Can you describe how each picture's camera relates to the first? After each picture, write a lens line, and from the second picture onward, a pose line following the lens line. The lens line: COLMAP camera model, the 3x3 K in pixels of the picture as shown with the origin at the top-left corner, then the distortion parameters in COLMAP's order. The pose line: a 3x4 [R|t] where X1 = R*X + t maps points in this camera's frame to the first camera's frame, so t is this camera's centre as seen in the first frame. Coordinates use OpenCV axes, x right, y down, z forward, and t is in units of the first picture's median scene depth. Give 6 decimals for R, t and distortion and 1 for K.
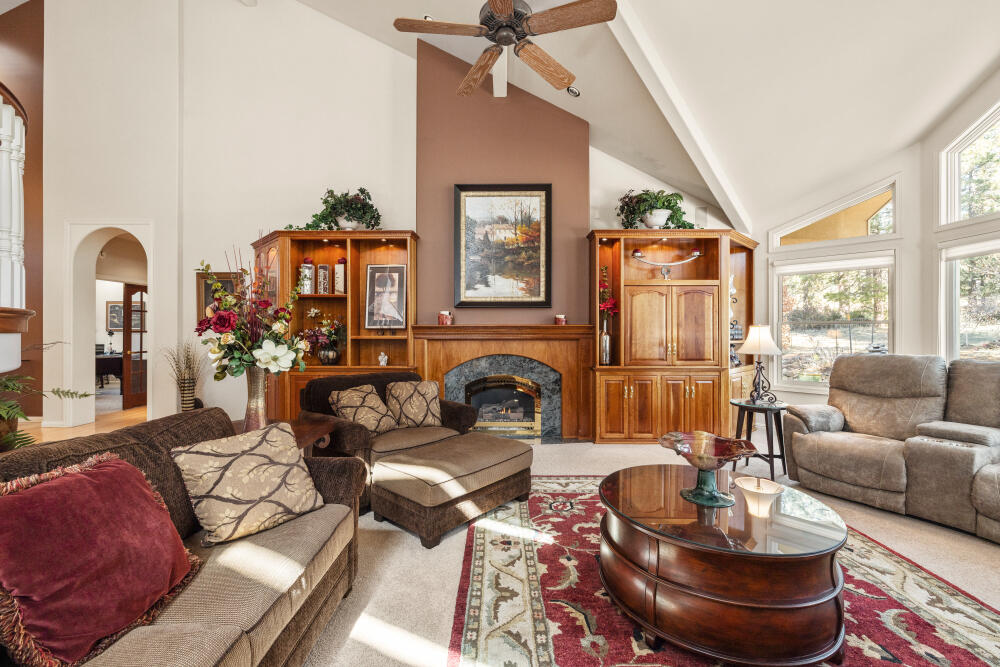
lens RADIAL K [[425.8, 0, 496.4], [0, 425.8, 333.6], [0, 0, 1]] dist [0.000053, -0.000034]
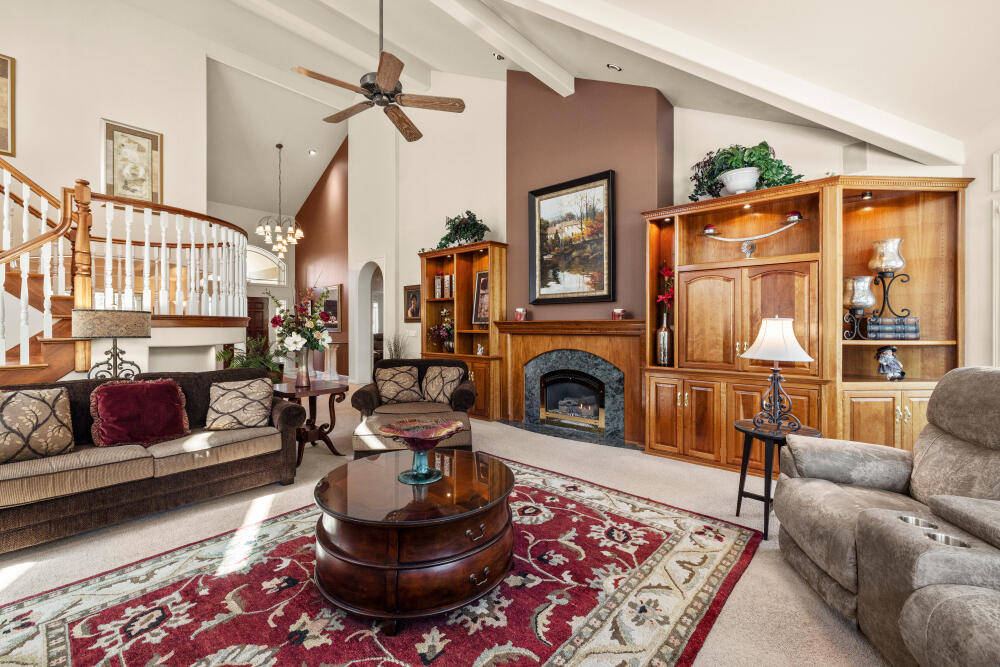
lens RADIAL K [[425.8, 0, 492.3], [0, 425.8, 330.3], [0, 0, 1]] dist [0.000053, -0.000034]
pose [[0.748088, 0.005877, -0.663574, 0.552591], [-0.003332, 0.999981, 0.005100, -0.000912], [0.663592, -0.001604, 0.748093, 0.119125]]
